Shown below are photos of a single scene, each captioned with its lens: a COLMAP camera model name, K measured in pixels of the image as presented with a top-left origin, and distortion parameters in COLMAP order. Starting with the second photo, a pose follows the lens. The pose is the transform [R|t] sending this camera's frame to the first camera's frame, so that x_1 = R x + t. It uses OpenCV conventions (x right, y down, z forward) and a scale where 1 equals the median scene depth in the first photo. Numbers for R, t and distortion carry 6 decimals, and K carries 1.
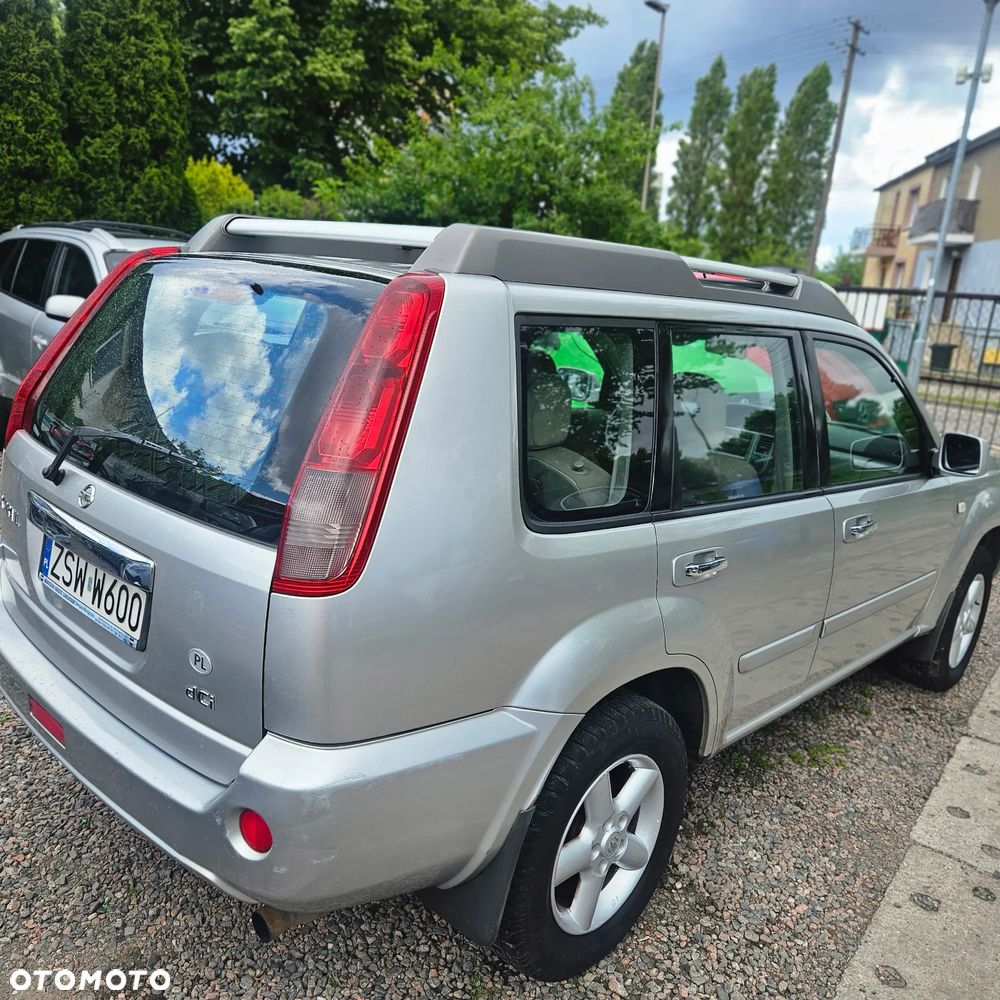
lens RADIAL K [[913.4, 0, 500.0], [0, 913.4, 500.0], [0, 0, 1]] dist [0.050426, -0.079160]
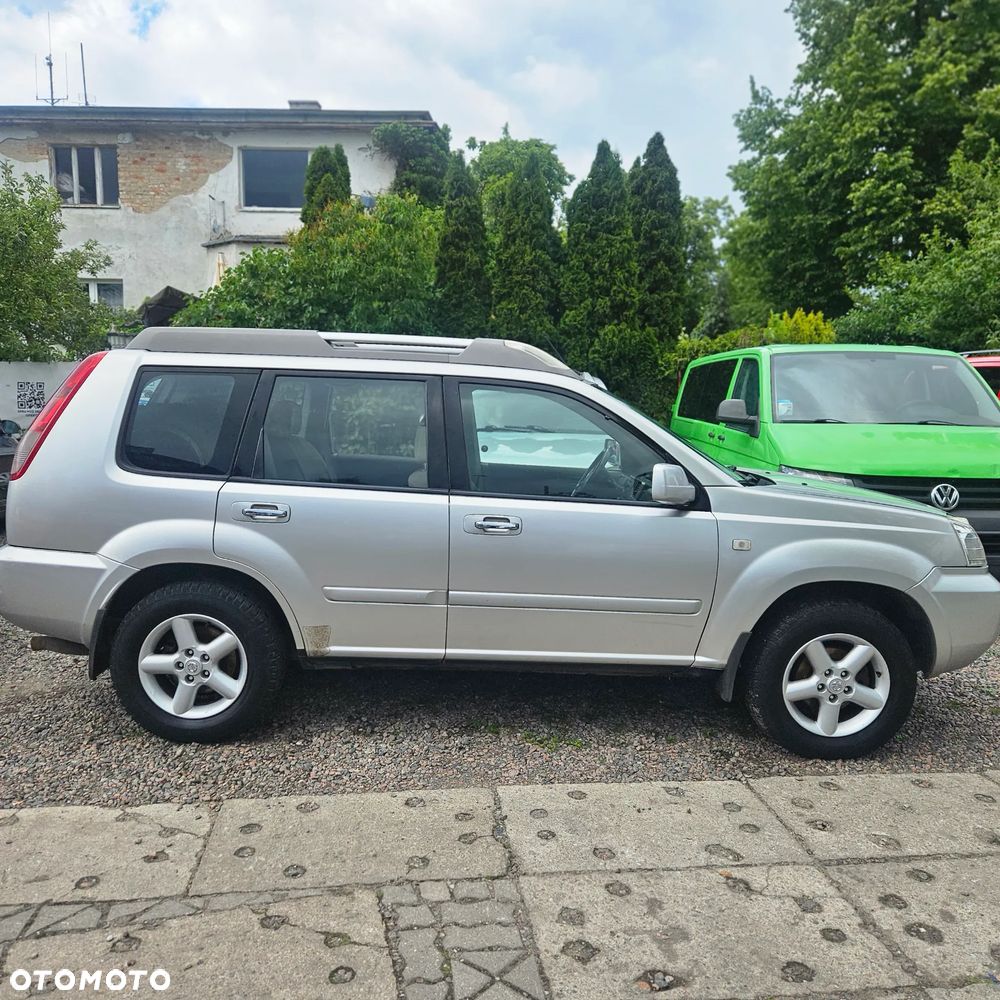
lens RADIAL K [[891.3, 0, 488.6], [0, 891.3, 505.0], [0, 0, 1]] dist [0.083213, -0.062262]
pose [[0.674684, 0.012603, -0.737999, 0.463138], [-0.129988, 0.986256, -0.101992, 0.046740], [0.726570, 0.164743, 0.667050, 0.060392]]
